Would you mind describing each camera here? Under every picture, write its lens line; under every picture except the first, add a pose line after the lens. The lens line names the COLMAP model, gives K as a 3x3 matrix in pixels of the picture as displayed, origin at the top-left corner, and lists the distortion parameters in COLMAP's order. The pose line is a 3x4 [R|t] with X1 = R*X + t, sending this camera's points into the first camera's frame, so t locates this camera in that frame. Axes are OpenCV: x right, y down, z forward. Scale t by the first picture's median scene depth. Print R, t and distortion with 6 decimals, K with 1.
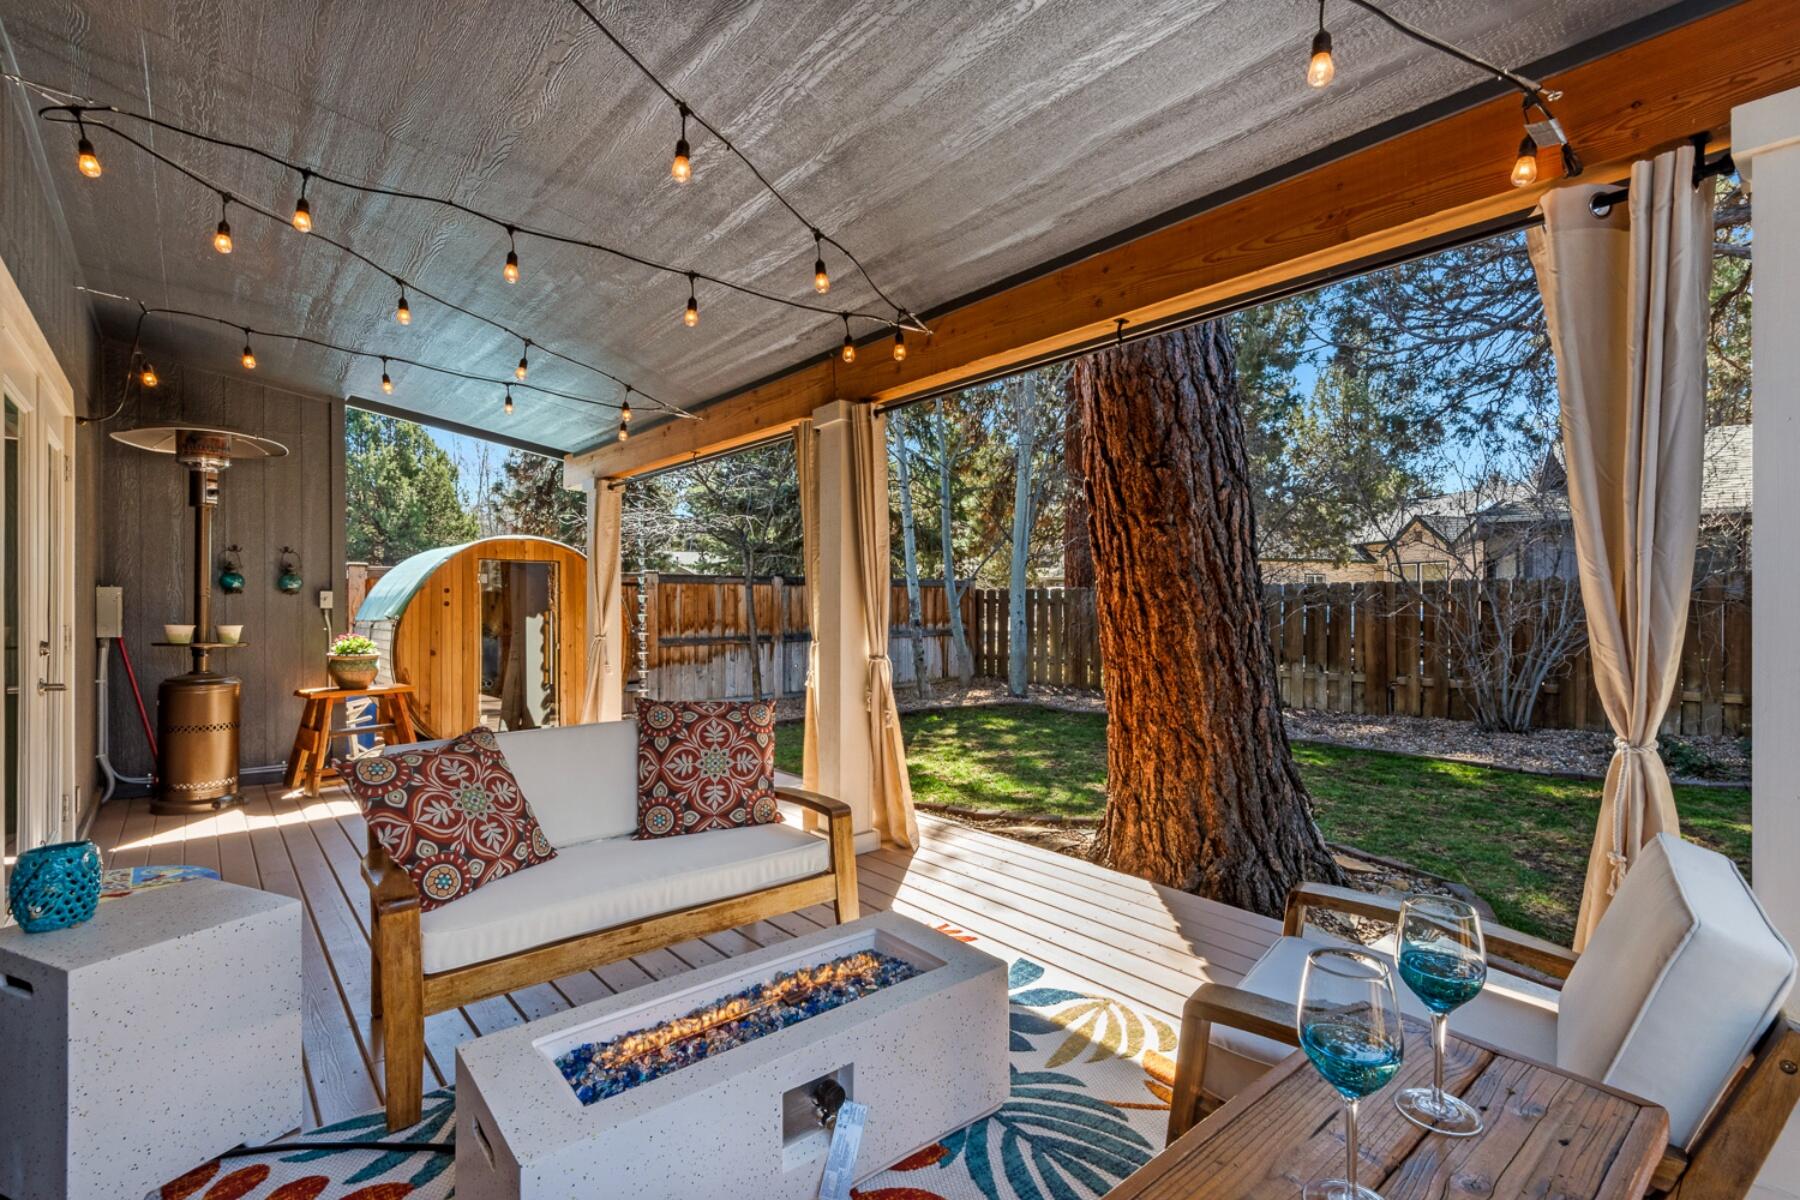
lens RADIAL K [[831.0, 0, 890.8], [0, 831.0, 603.0], [0, 0, 1]] dist [-0.001111, -0.003357]
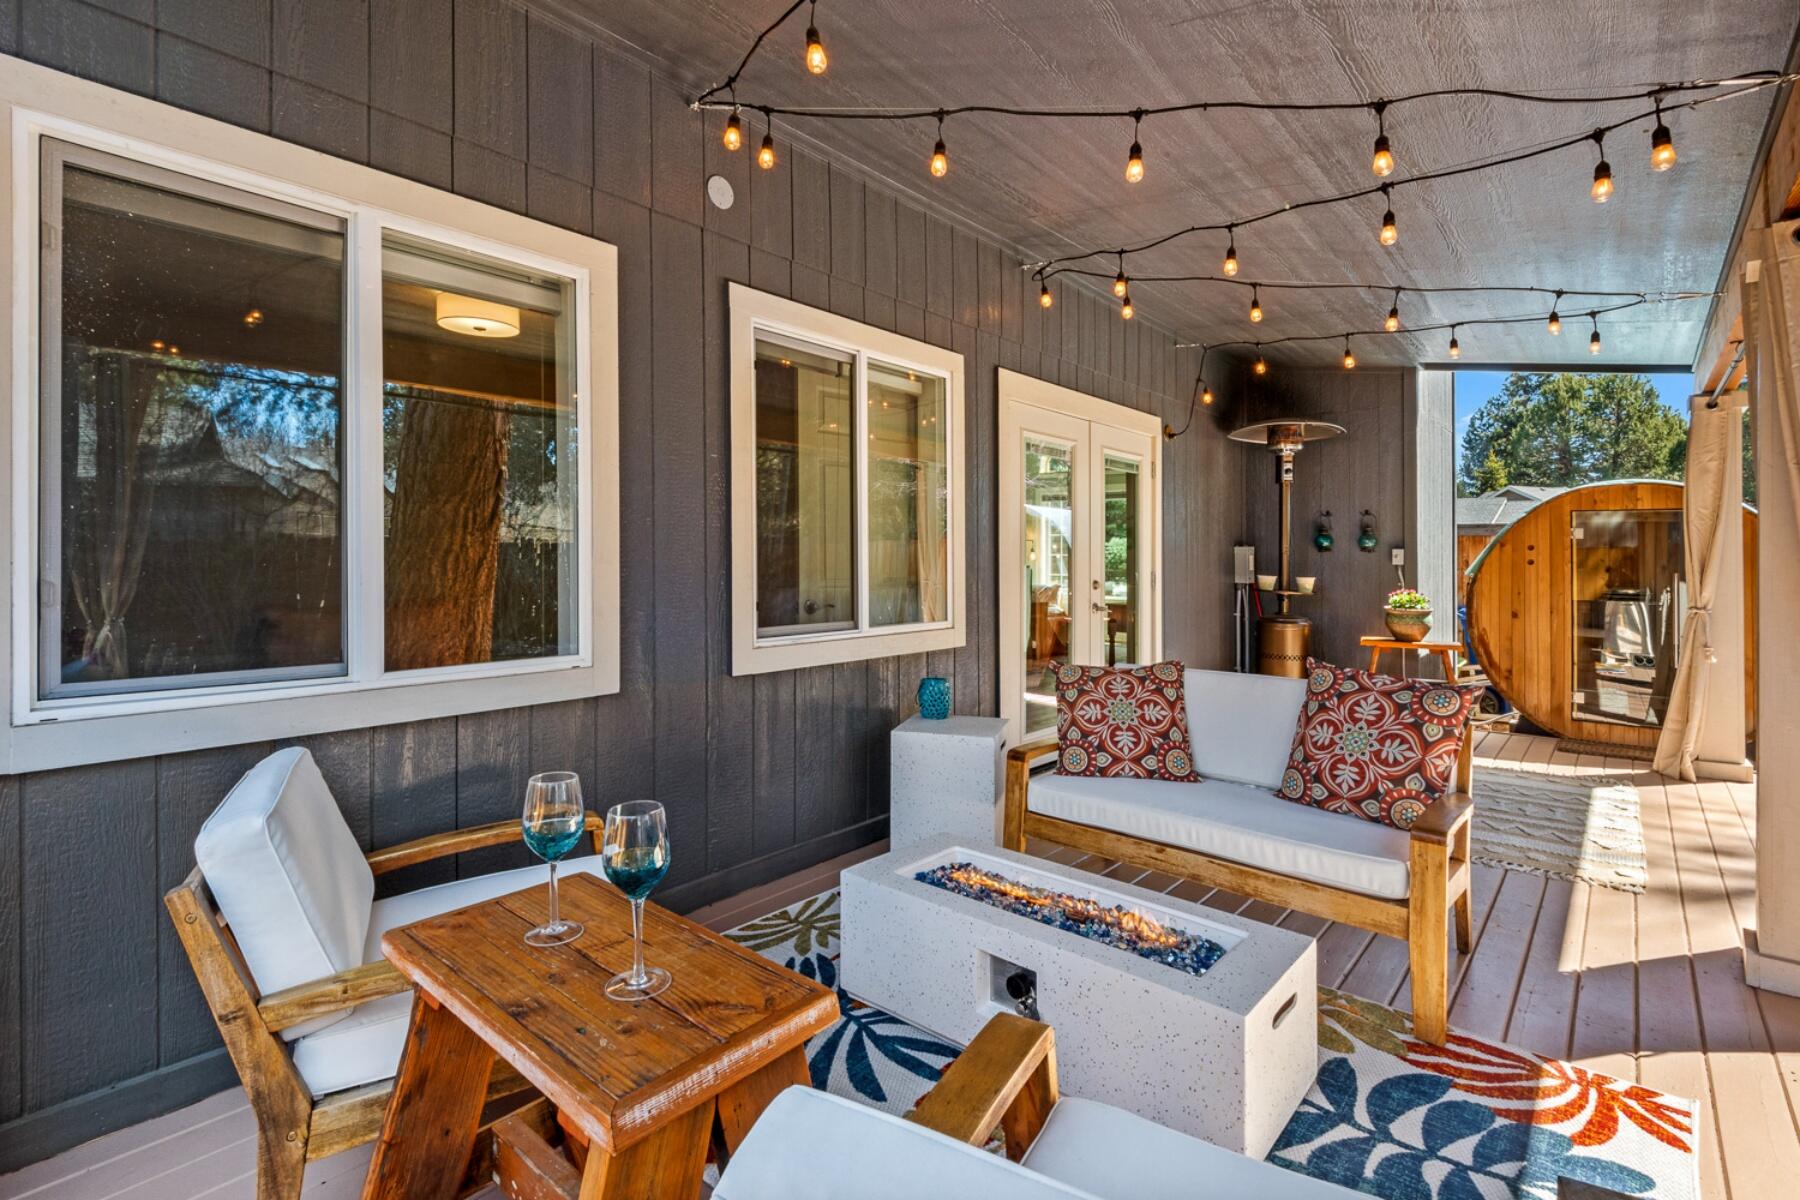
lens RADIAL K [[831.0, 0, 892.7], [0, 831.0, 593.1], [0, 0, 1]] dist [-0.001111, -0.003357]
pose [[0.152270, 0.049583, -0.987094, 0.337876], [-0.008296, 0.998770, 0.048890, -0.005129], [0.988304, 0.000745, 0.152494, 0.209308]]
